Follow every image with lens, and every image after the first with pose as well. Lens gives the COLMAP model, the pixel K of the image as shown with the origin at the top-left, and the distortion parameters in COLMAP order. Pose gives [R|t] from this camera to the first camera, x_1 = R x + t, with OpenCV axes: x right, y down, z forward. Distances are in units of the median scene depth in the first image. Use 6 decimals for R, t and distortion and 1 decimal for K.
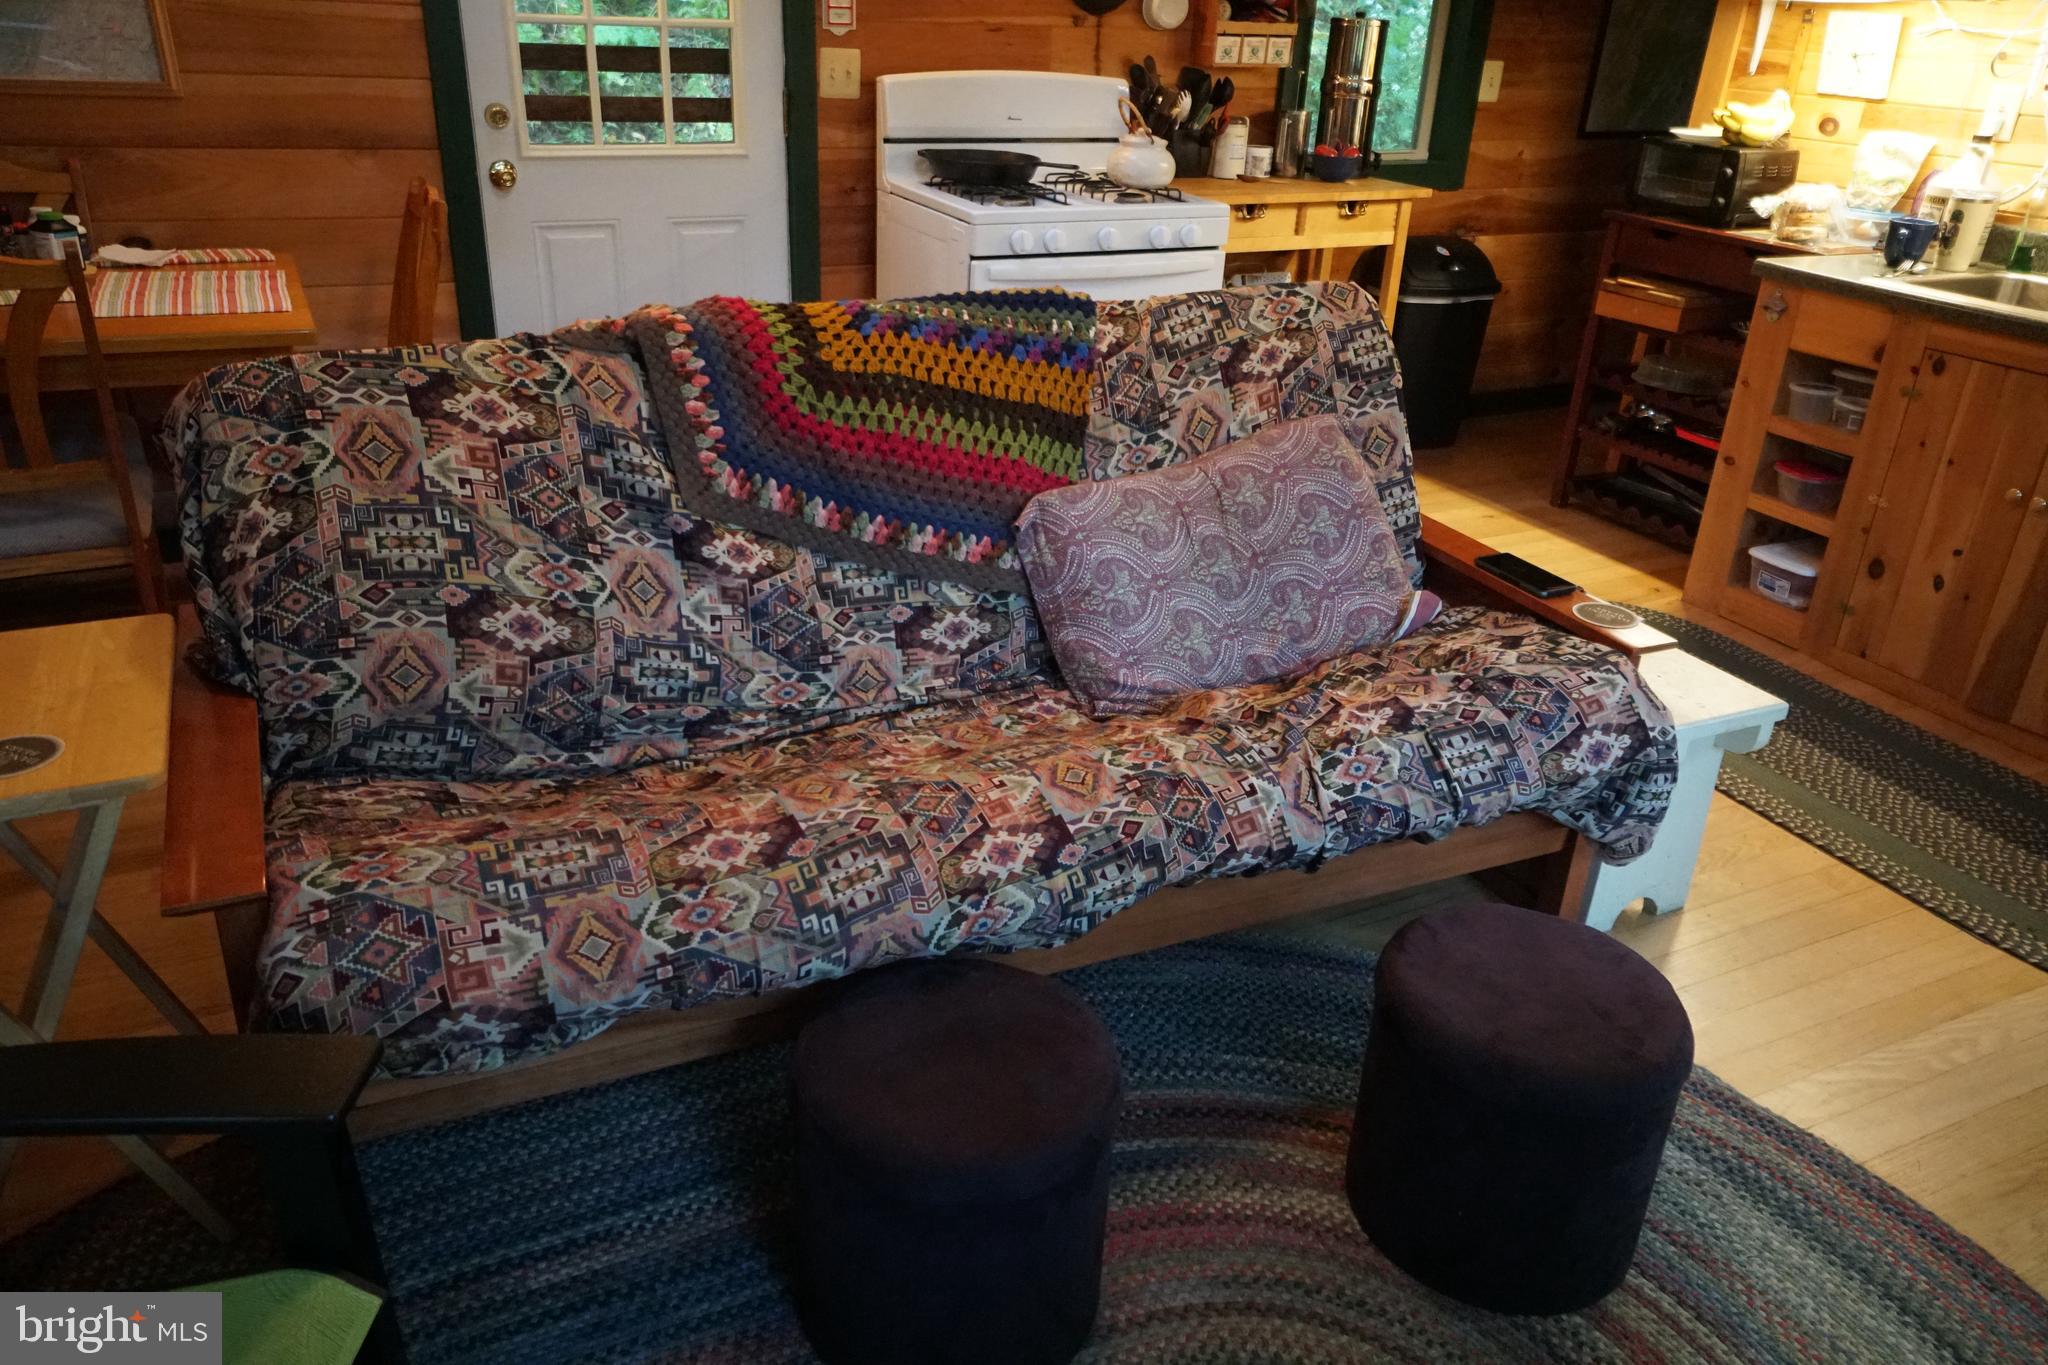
lens RADIAL K [[1499.2, 0, 1024.0], [0, 1499.2, 682.5], [0, 0, 1]] dist [0.032126, 0.002183]
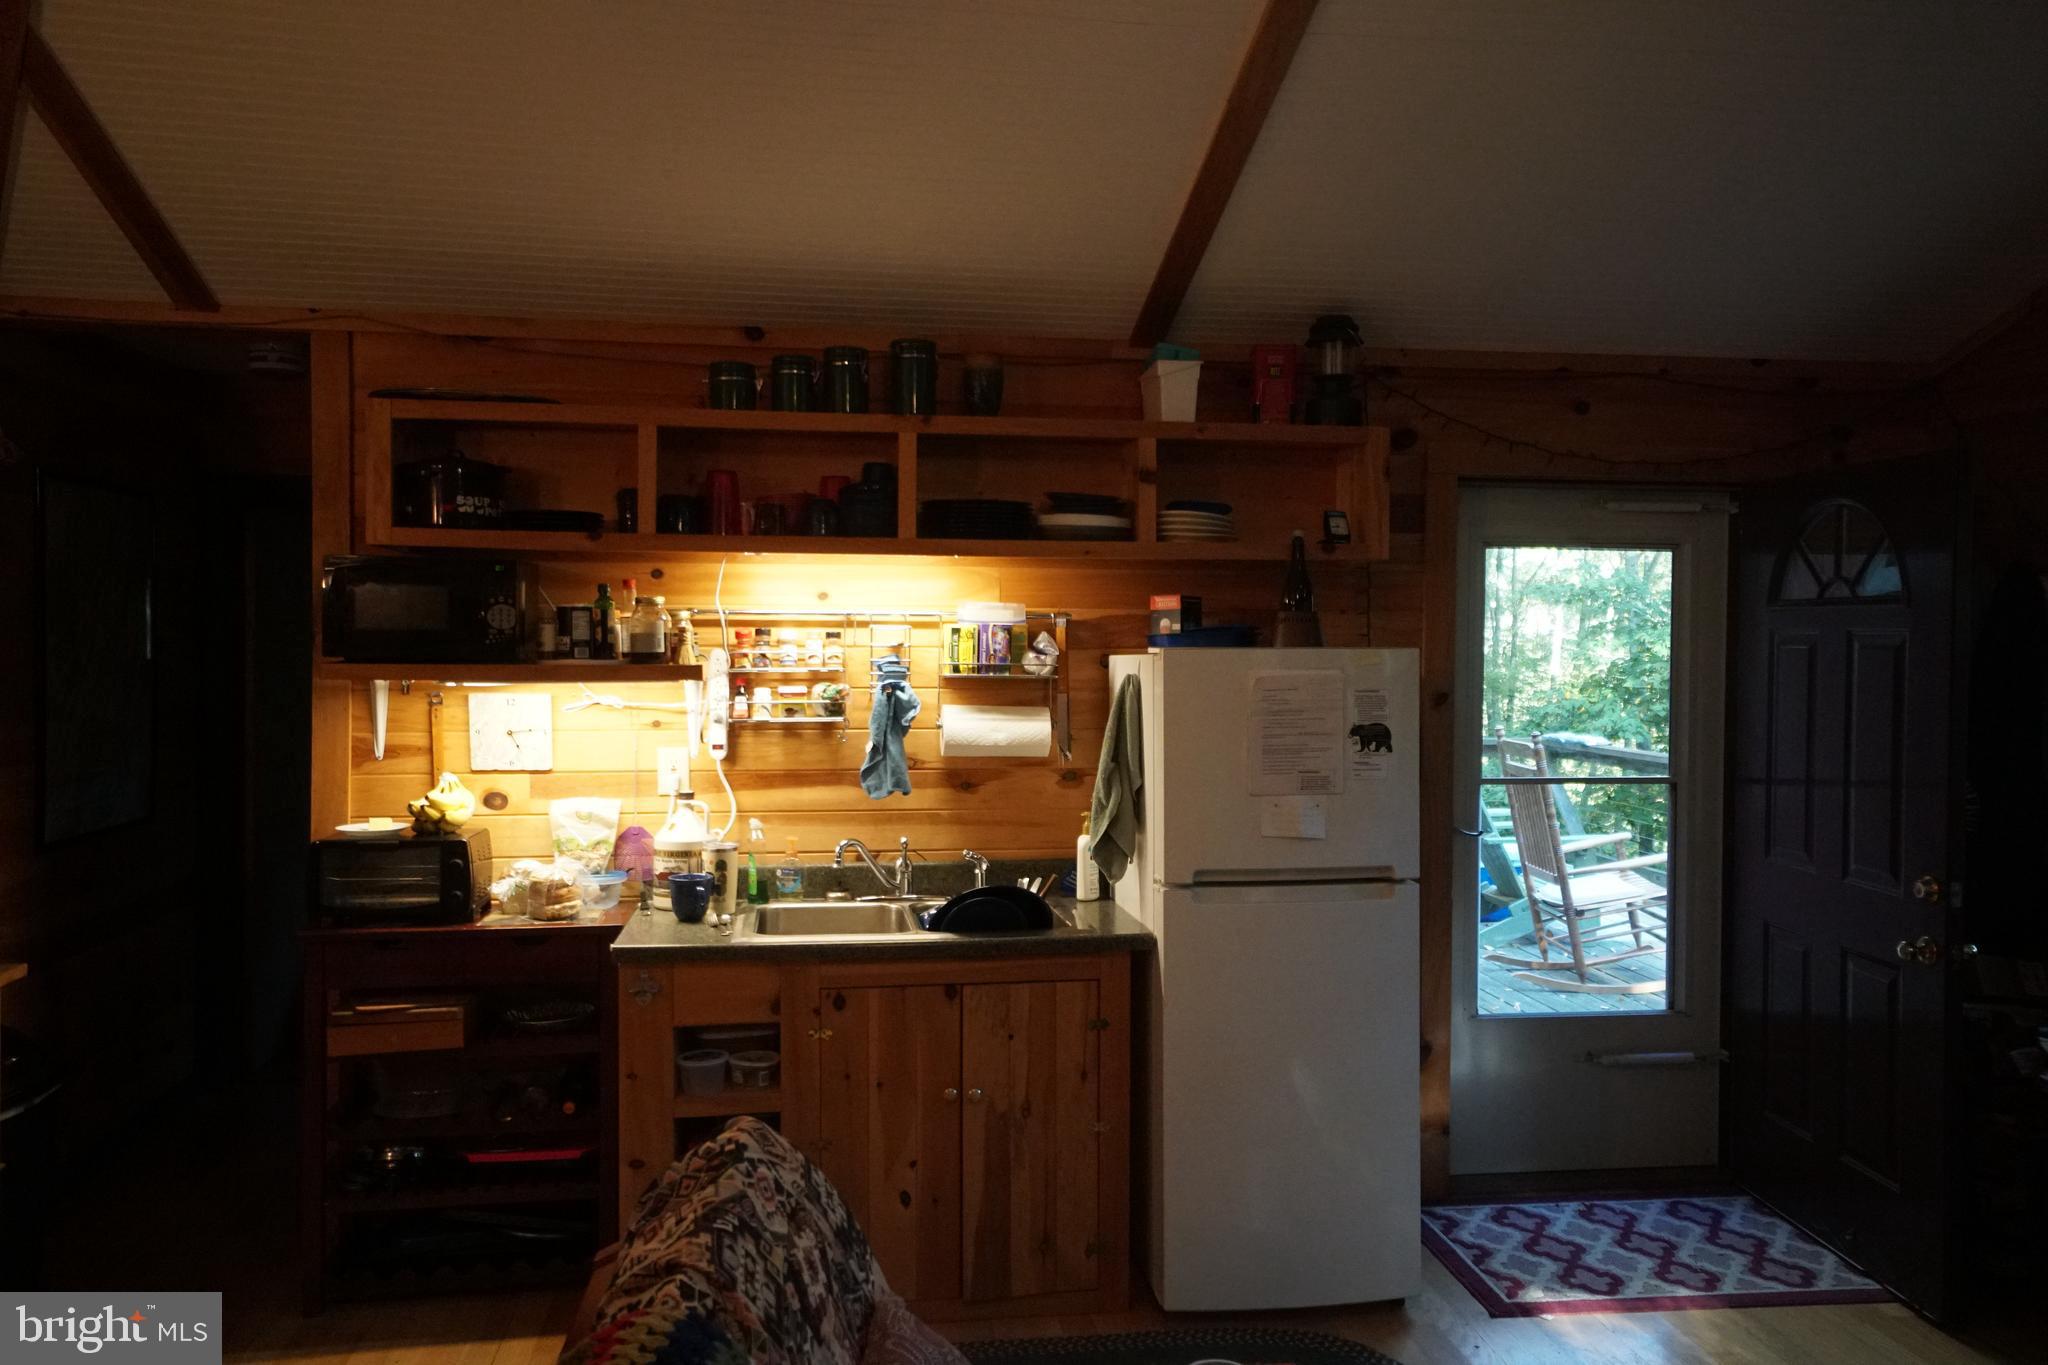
lens RADIAL K [[1499.2, 0, 1024.0], [0, 1499.2, 682.5], [0, 0, 1]] dist [0.032126, 0.002183]
pose [[0.323523, -0.070918, 0.943559, -0.273081], [0.420671, 0.903999, -0.076293, -0.247684], [-0.847566, 0.421611, 0.322298, 0.430340]]
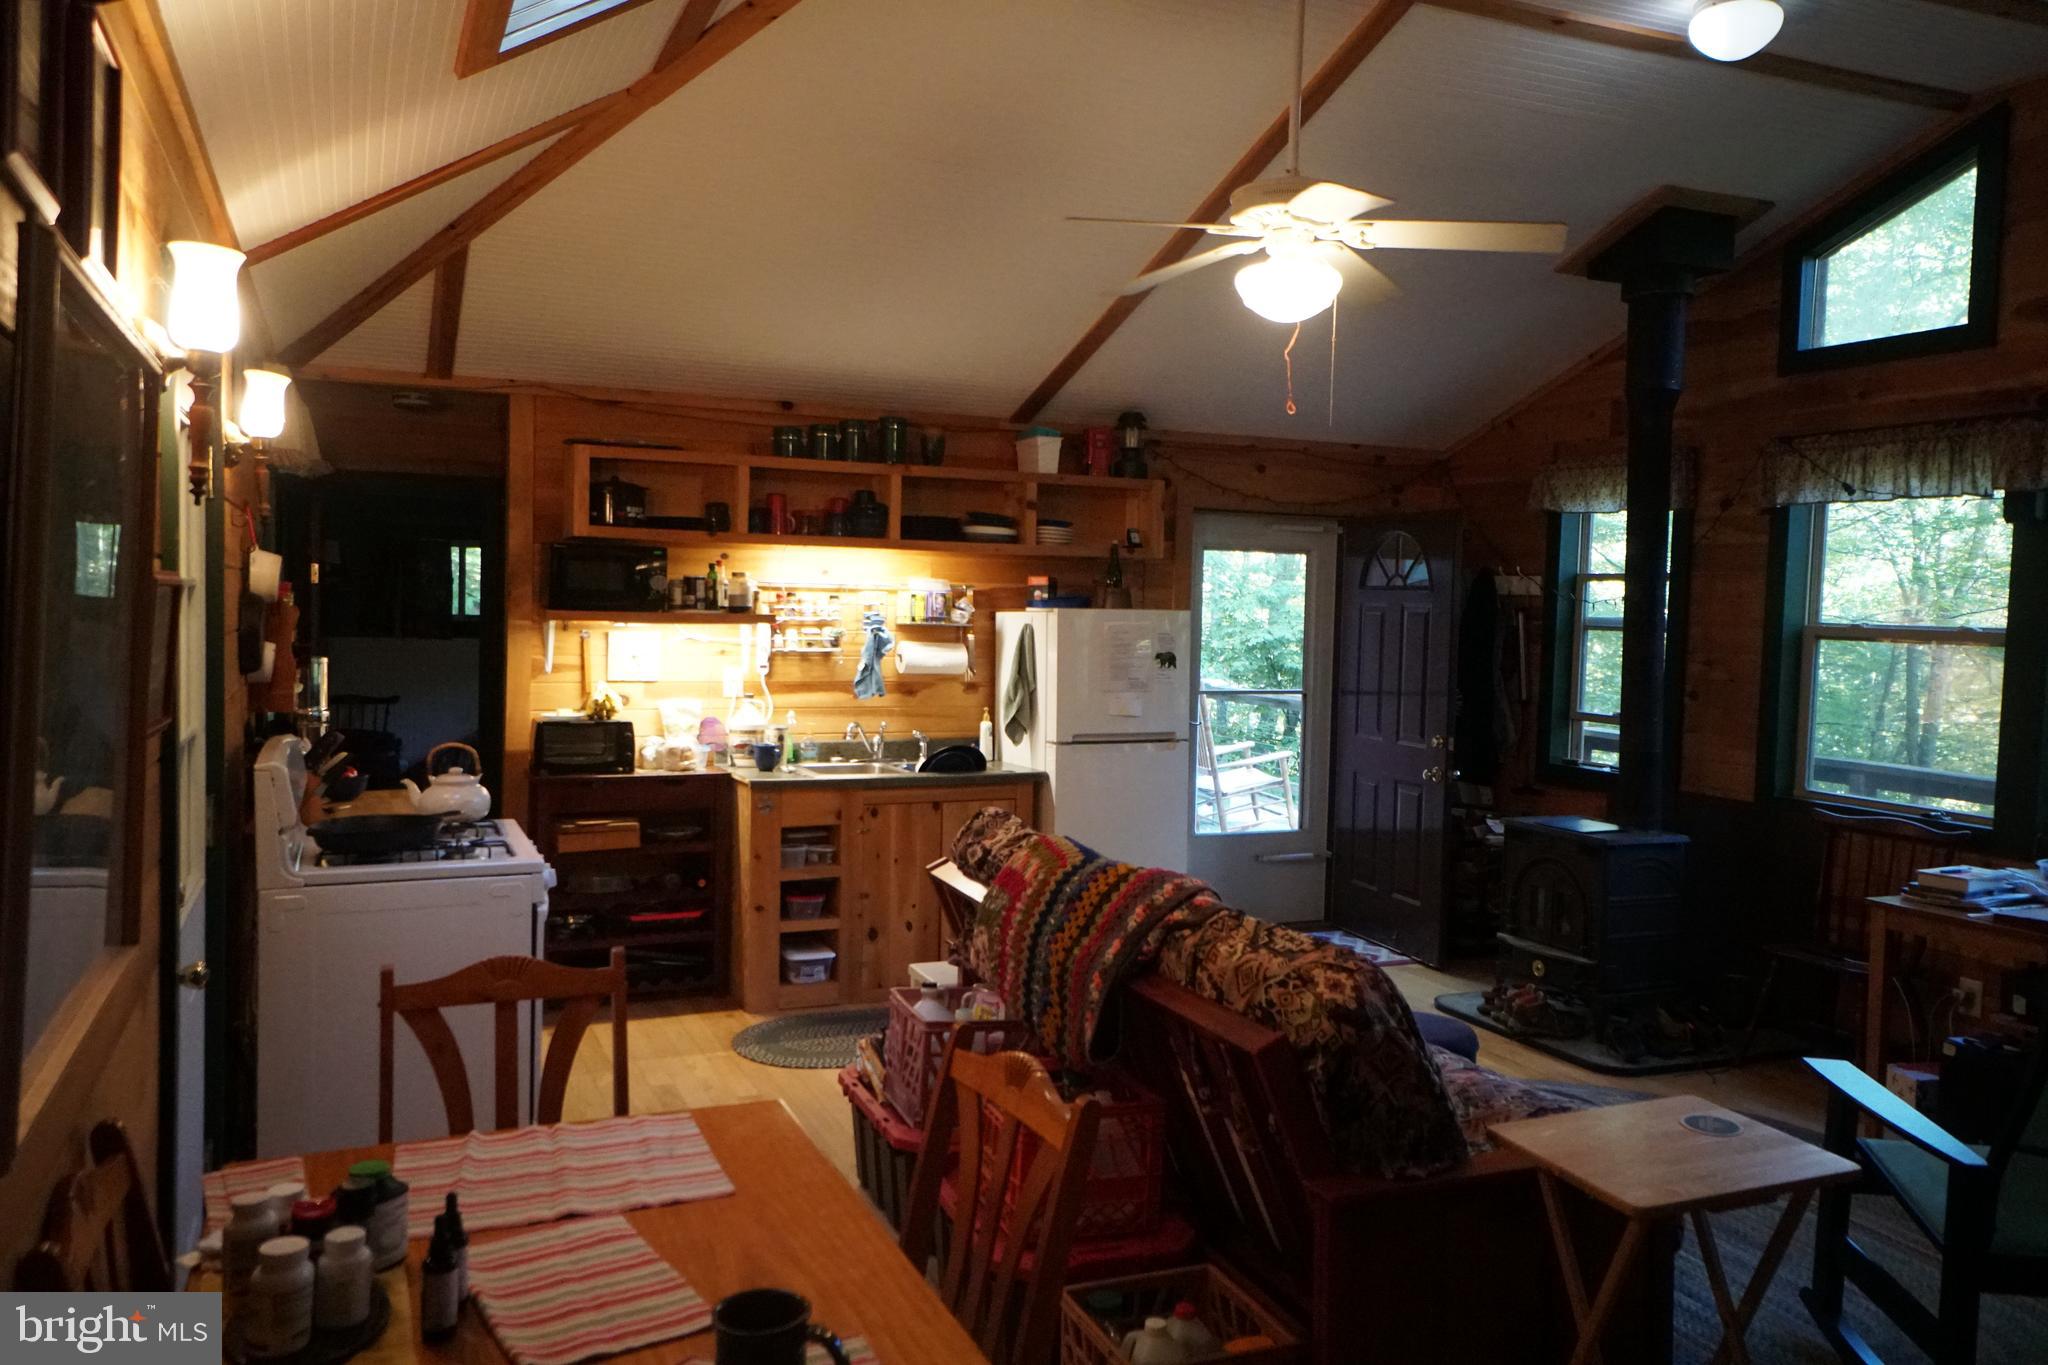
lens RADIAL K [[1499.2, 0, 1024.0], [0, 1499.2, 682.5], [0, 0, 1]] dist [0.032126, 0.002183]
pose [[0.060609, -0.094727, 0.993657, -0.994185], [0.418506, 0.906173, 0.060859, -0.342106], [-0.906189, 0.412162, 0.094566, 0.558552]]
